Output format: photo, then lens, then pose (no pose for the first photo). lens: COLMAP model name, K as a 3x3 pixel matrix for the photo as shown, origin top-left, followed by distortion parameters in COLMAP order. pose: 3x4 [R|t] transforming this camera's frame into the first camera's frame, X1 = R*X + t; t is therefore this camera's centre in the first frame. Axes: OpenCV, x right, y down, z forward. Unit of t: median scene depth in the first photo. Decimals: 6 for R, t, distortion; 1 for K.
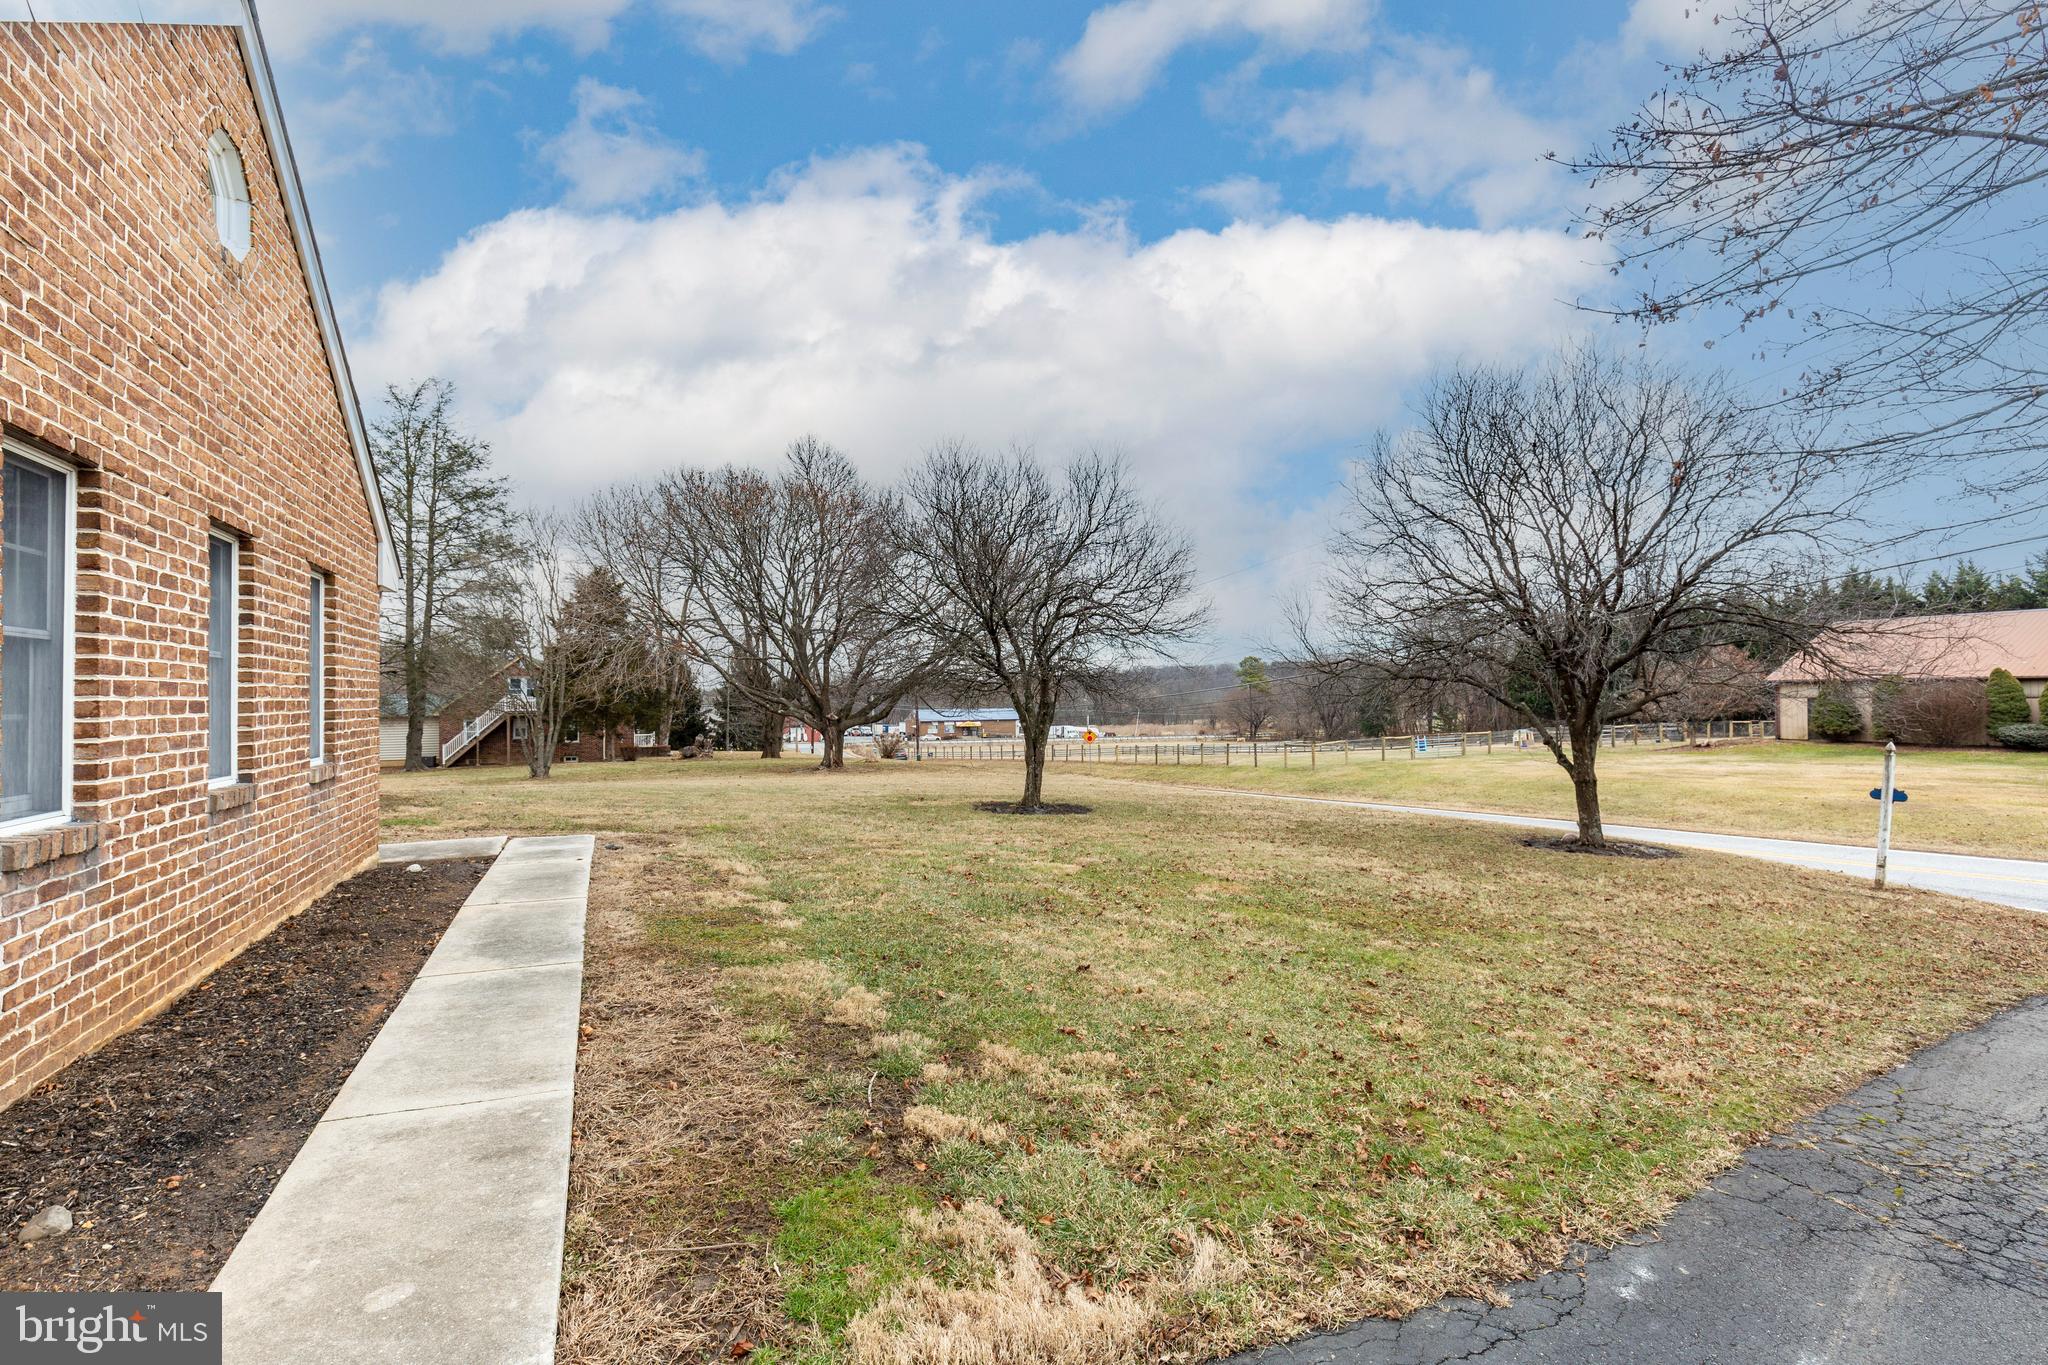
lens RADIAL K [[931.3, 0, 1024.0], [0, 931.3, 682.5], [0, 0, 1]] dist [0.001475, -0.000190]
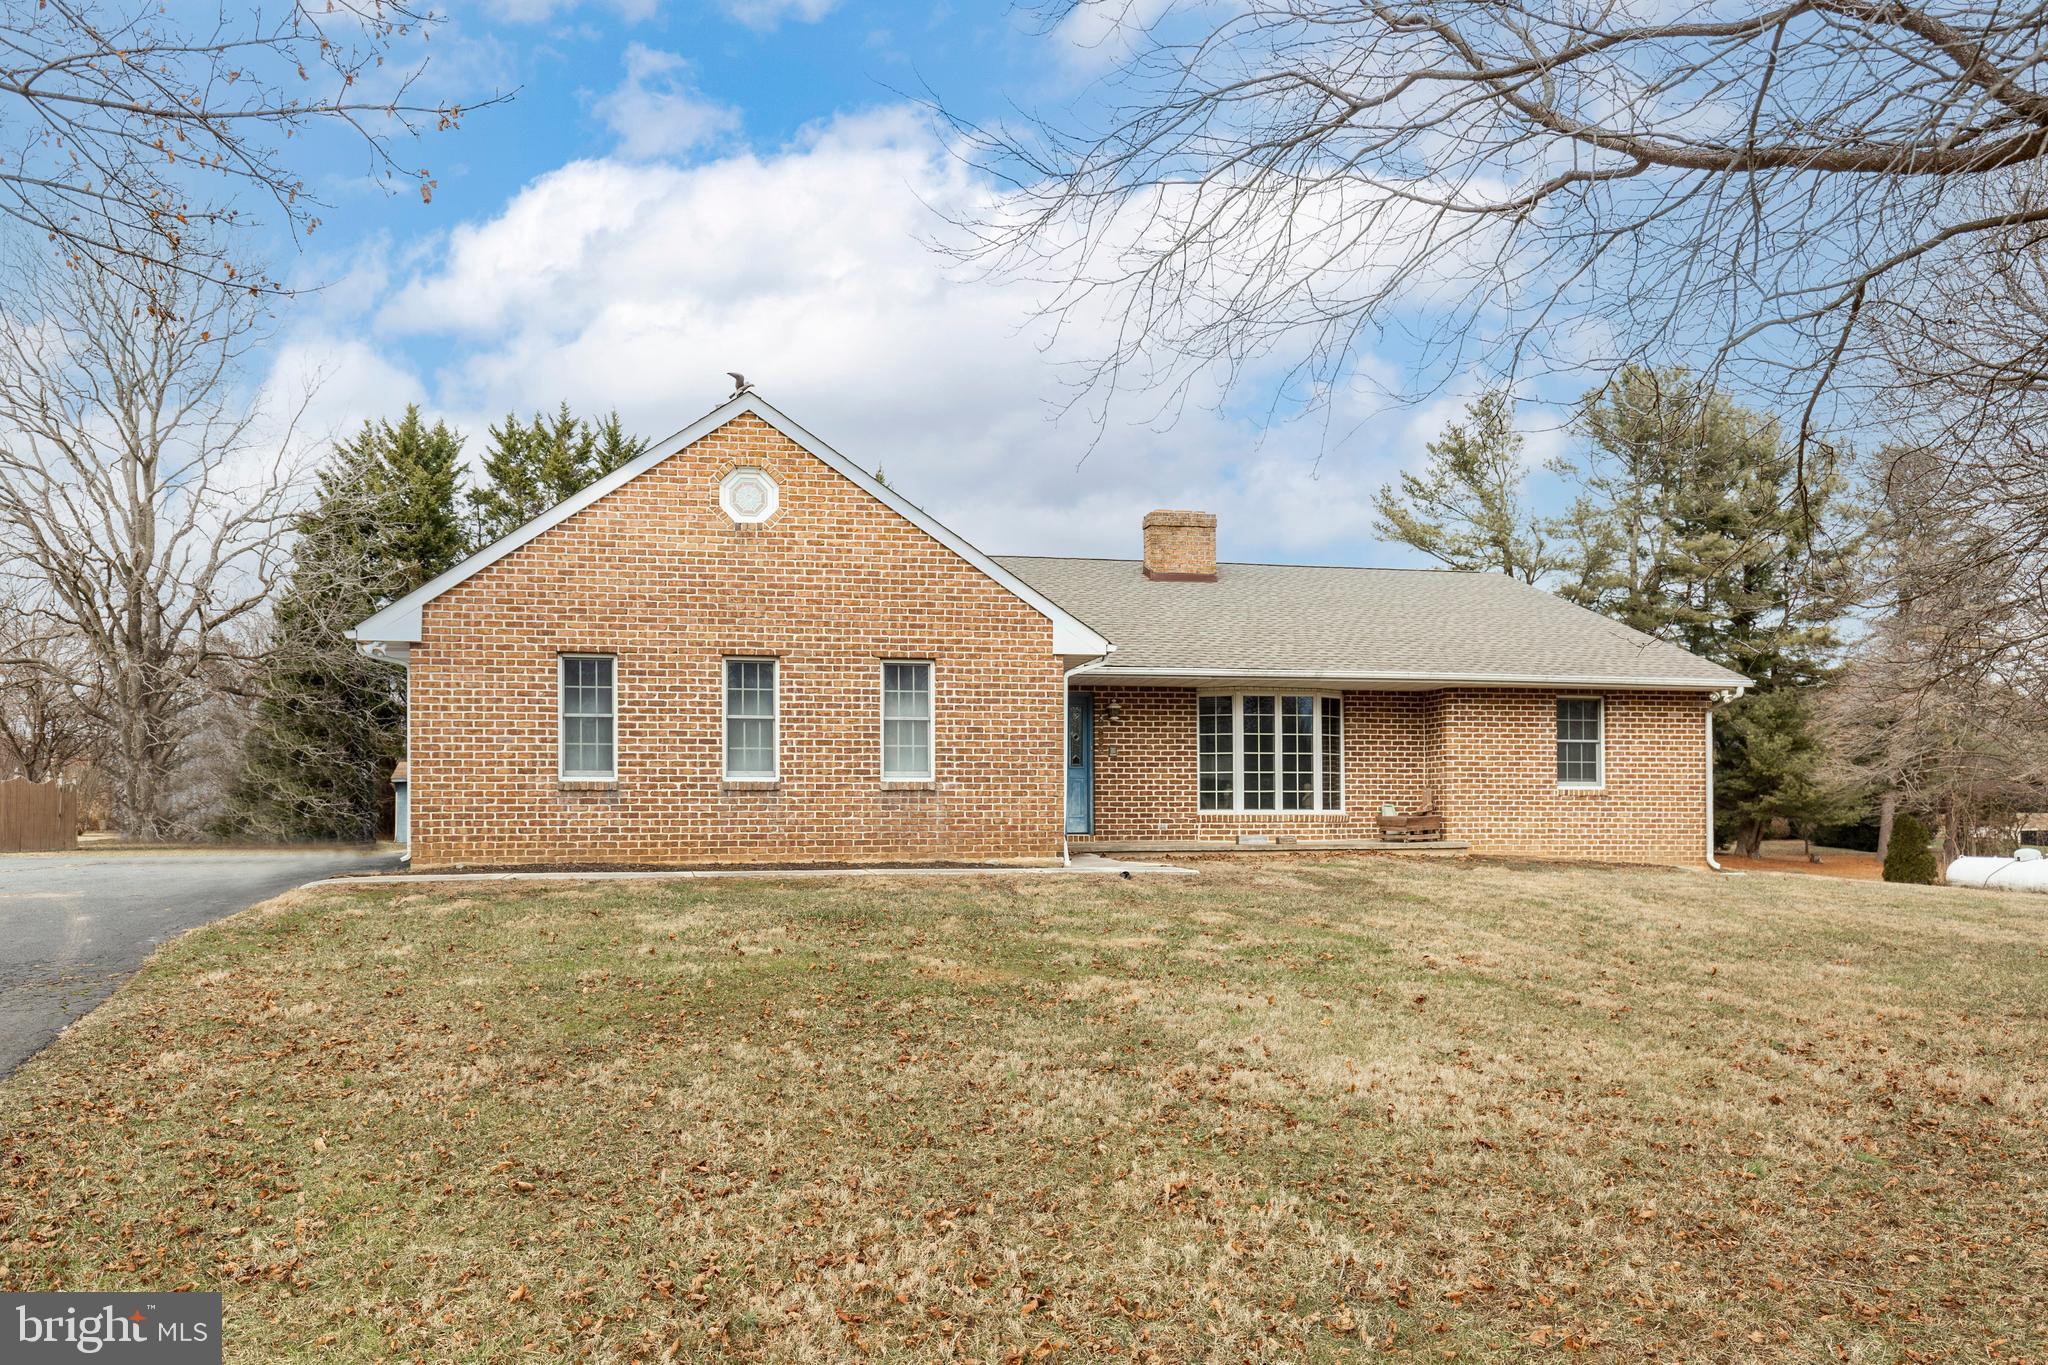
lens RADIAL K [[1402.8, 0, 977.1], [0, 1402.8, 807.5], [0, 0, 1]] dist [-0.004293, -0.000747]
pose [[-0.216105, -0.000417, -0.976370, 2.830302], [0.018142, 0.999826, -0.004442, 0.263366], [0.976202, -0.018673, -0.216060, 2.931281]]
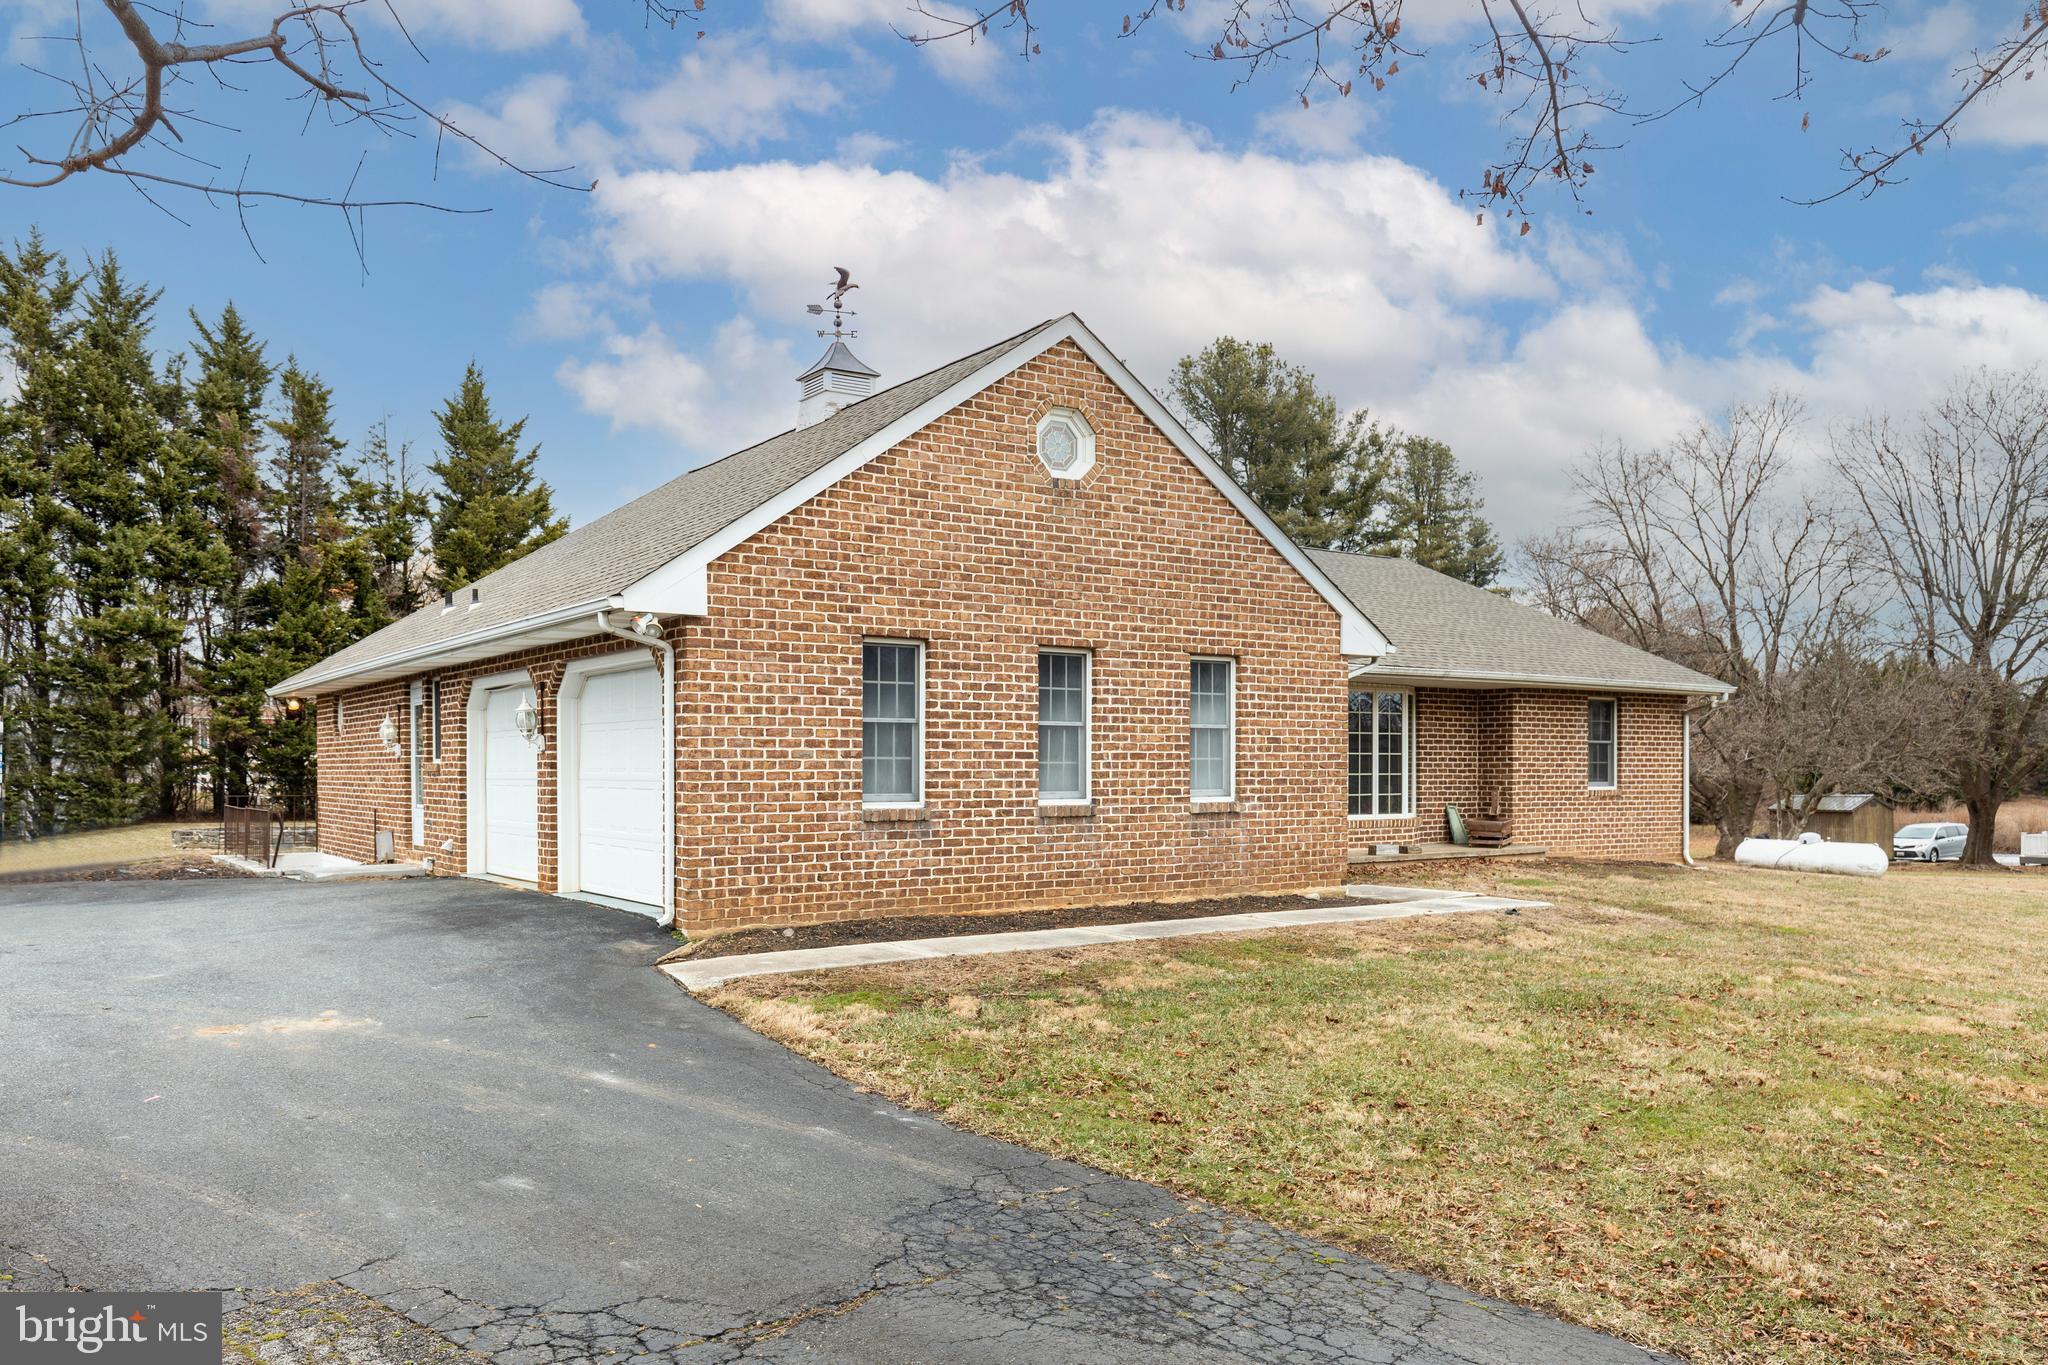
lens RADIAL K [[1507.4, 0, 1017.0], [0, 1507.4, 777.9], [0, 0, 1]] dist [-0.001041, -0.006034]
pose [[0.192740, 0.014632, -0.981141, 2.371937], [0.012119, 0.999777, 0.017290, 0.023789], [0.981175, -0.015223, 0.192520, 0.539114]]
